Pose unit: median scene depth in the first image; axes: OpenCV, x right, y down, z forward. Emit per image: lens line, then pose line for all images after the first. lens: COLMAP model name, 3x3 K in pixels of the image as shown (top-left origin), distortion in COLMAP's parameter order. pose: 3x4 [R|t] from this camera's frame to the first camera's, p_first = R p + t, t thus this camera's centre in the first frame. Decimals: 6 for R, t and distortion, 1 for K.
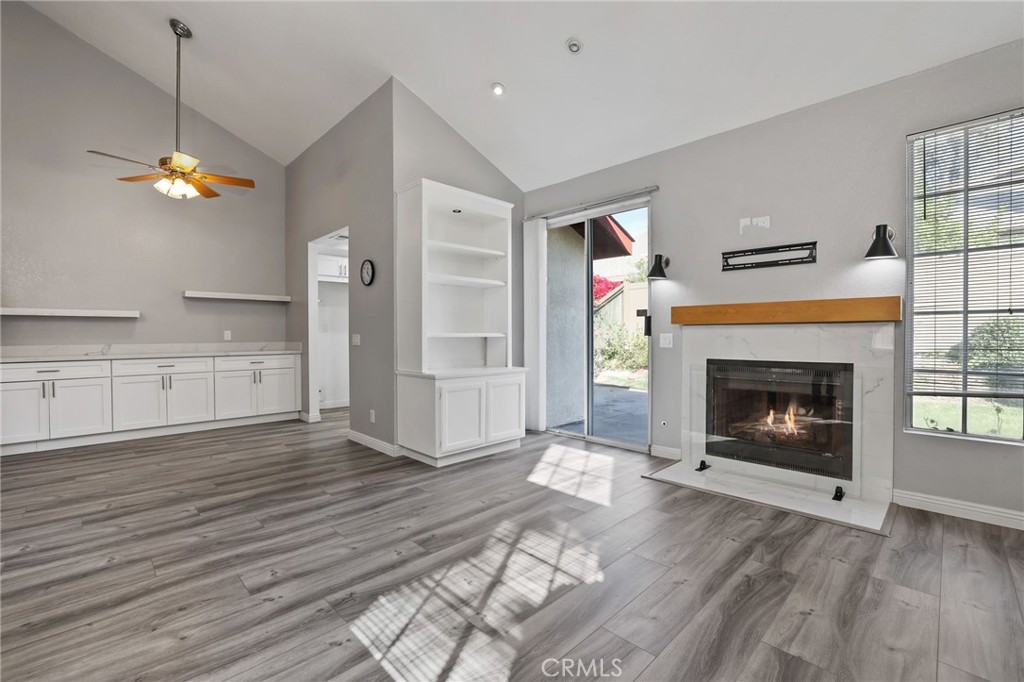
lens RADIAL K [[444.6, 0, 510.4], [0, 444.6, 339.4], [0, 0, 1]] dist [-0.046676, 0.017092]
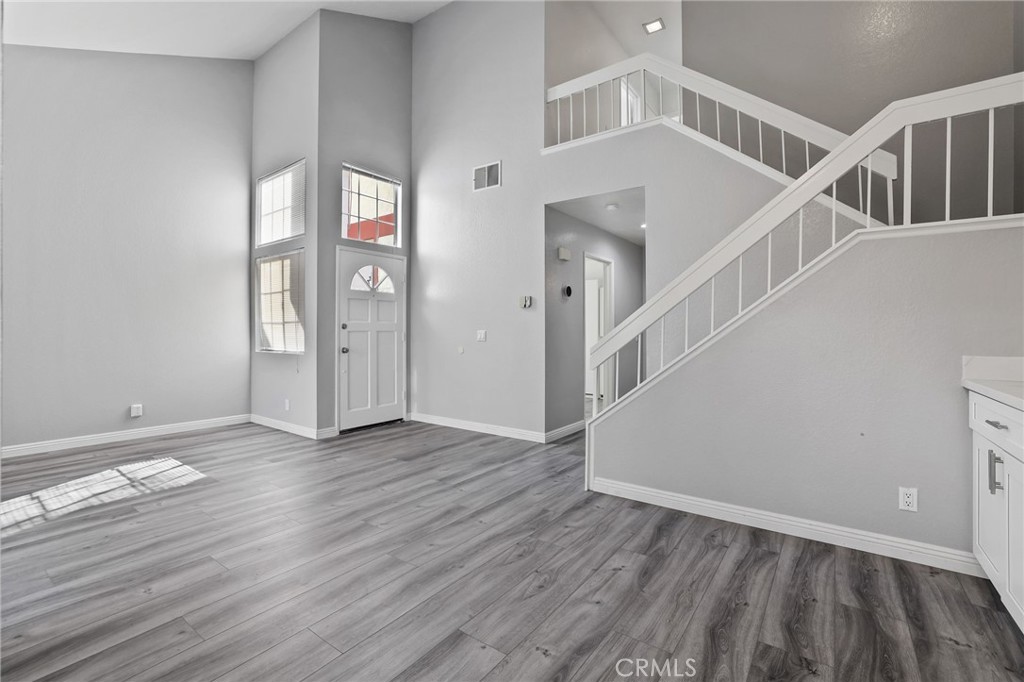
lens RADIAL K [[453.6, 0, 508.7], [0, 453.6, 338.5], [0, 0, 1]] dist [-0.036920, 0.012410]
pose [[-0.985162, 0.000155, -0.171627, -0.704041], [-0.003675, 0.999751, 0.022002, -0.016677], [0.171588, 0.022307, -0.984916, 1.650282]]
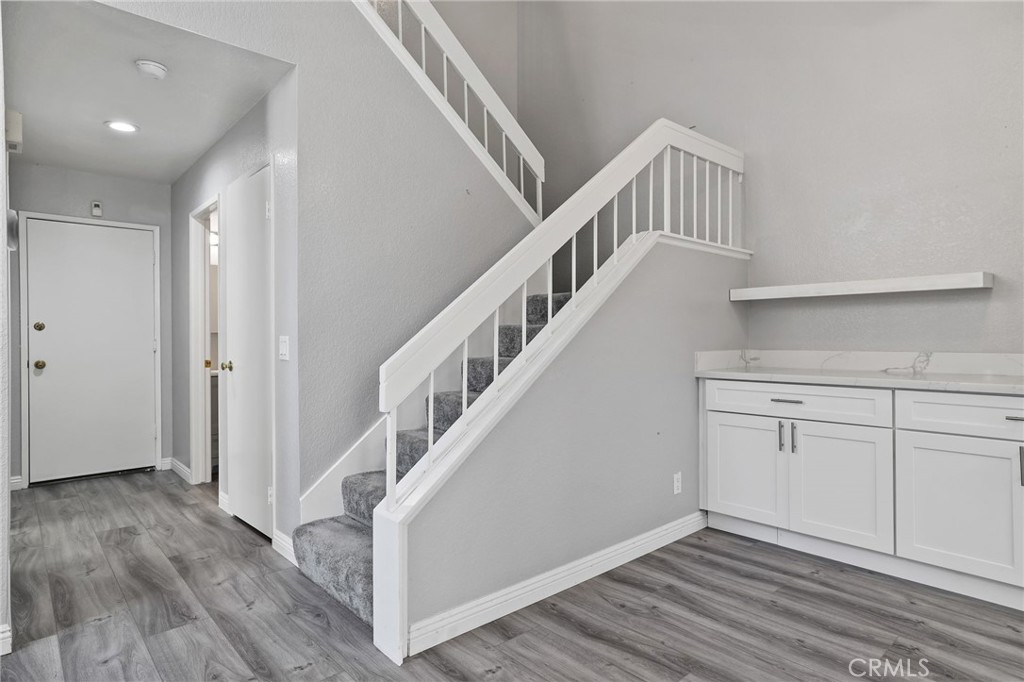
lens RADIAL K [[568.1, 0, 509.8], [0, 568.1, 335.2], [0, 0, 1]] dist [-0.035589, 0.033560]
pose [[-0.043149, 0.002446, -0.999066, -0.462056], [-0.003996, 0.999989, 0.002620, -0.009225], [0.999061, 0.004105, -0.043139, 0.865539]]
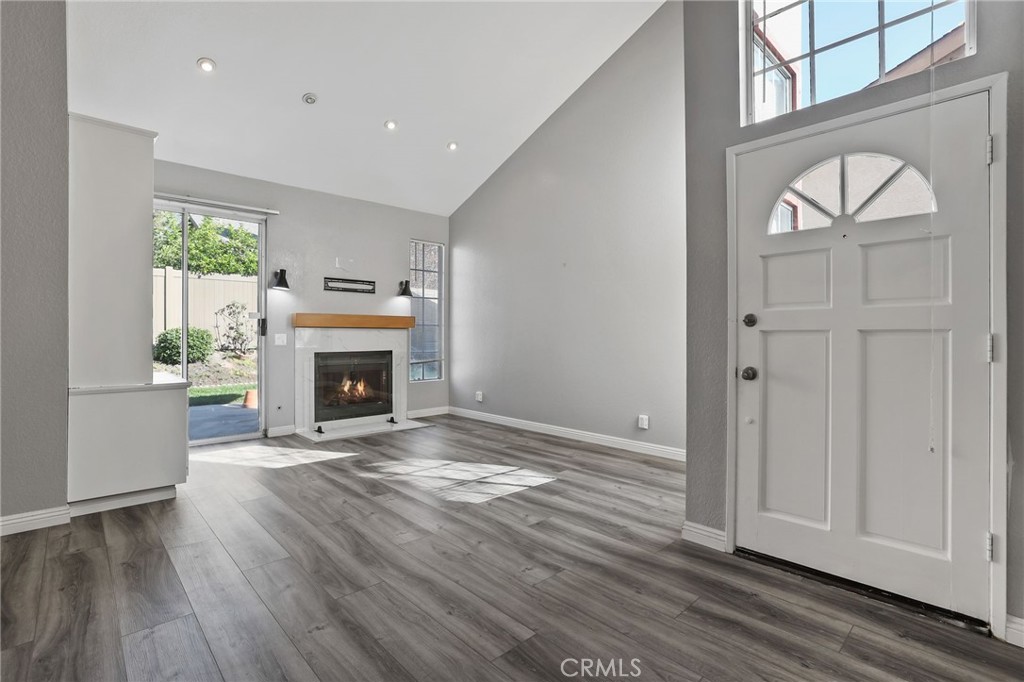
lens RADIAL K [[474.9, 0, 507.7], [0, 474.9, 335.1], [0, 0, 1]] dist [-0.048862, 0.021517]
pose [[0.018711, 0.002024, 0.999823, -1.134407], [0.009090, 0.999956, -0.002194, -0.001608], [-0.999784, 0.009129, 0.018692, 0.419310]]
